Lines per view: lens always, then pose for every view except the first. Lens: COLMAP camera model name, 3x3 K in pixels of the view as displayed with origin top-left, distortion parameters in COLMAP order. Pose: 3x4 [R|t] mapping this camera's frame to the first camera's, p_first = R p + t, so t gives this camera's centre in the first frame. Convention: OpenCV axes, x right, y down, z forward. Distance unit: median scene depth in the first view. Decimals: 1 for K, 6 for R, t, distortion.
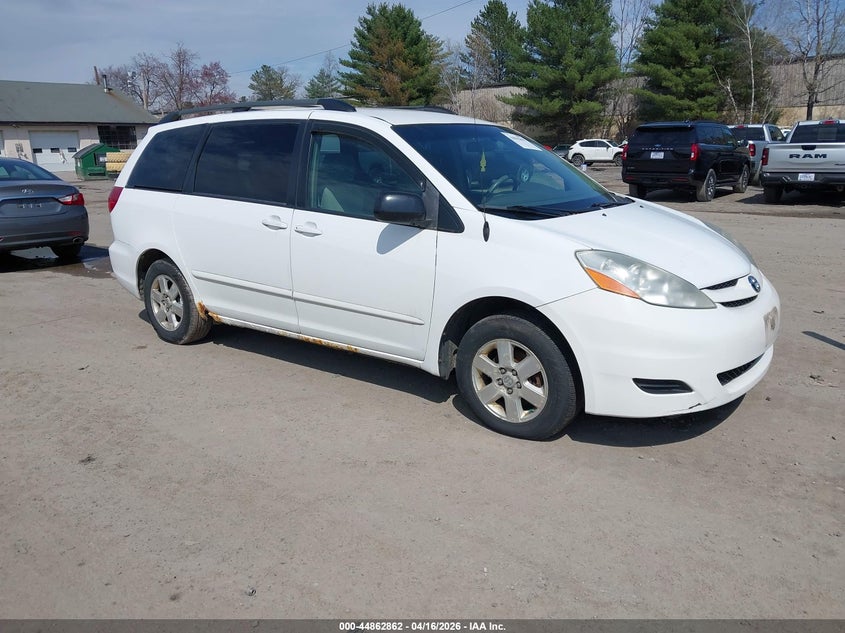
lens RADIAL K [[703.4, 0, 422.5], [0, 703.4, 316.5], [0, 0, 1]] dist [0.007837, 0.007302]
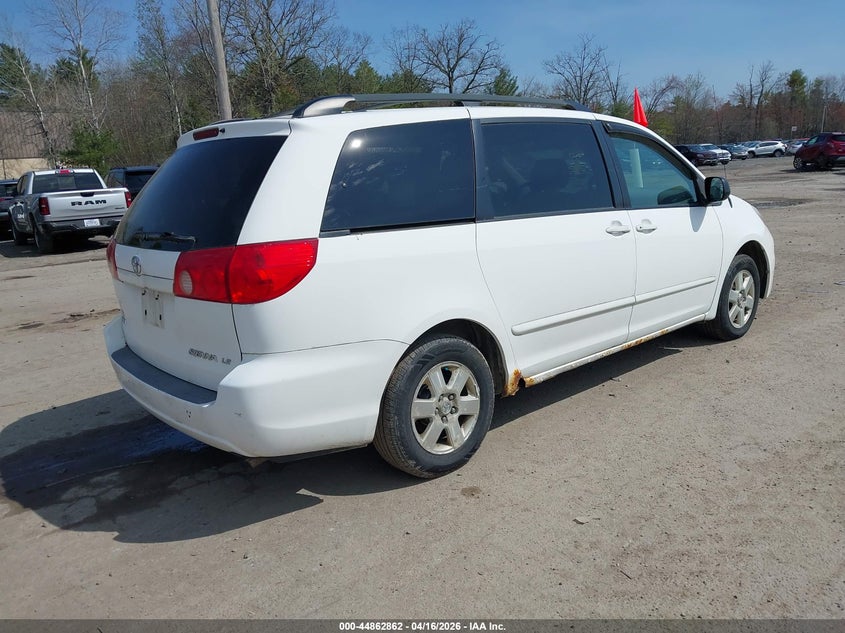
lens RADIAL K [[703.4, 0, 422.5], [0, 703.4, 316.5], [0, 0, 1]] dist [0.007837, 0.007302]
pose [[0.185932, -0.203827, 0.961189, -0.404541], [0.293744, 0.945039, 0.143581, -0.080569], [-0.937627, 0.255647, 0.235586, 0.369436]]
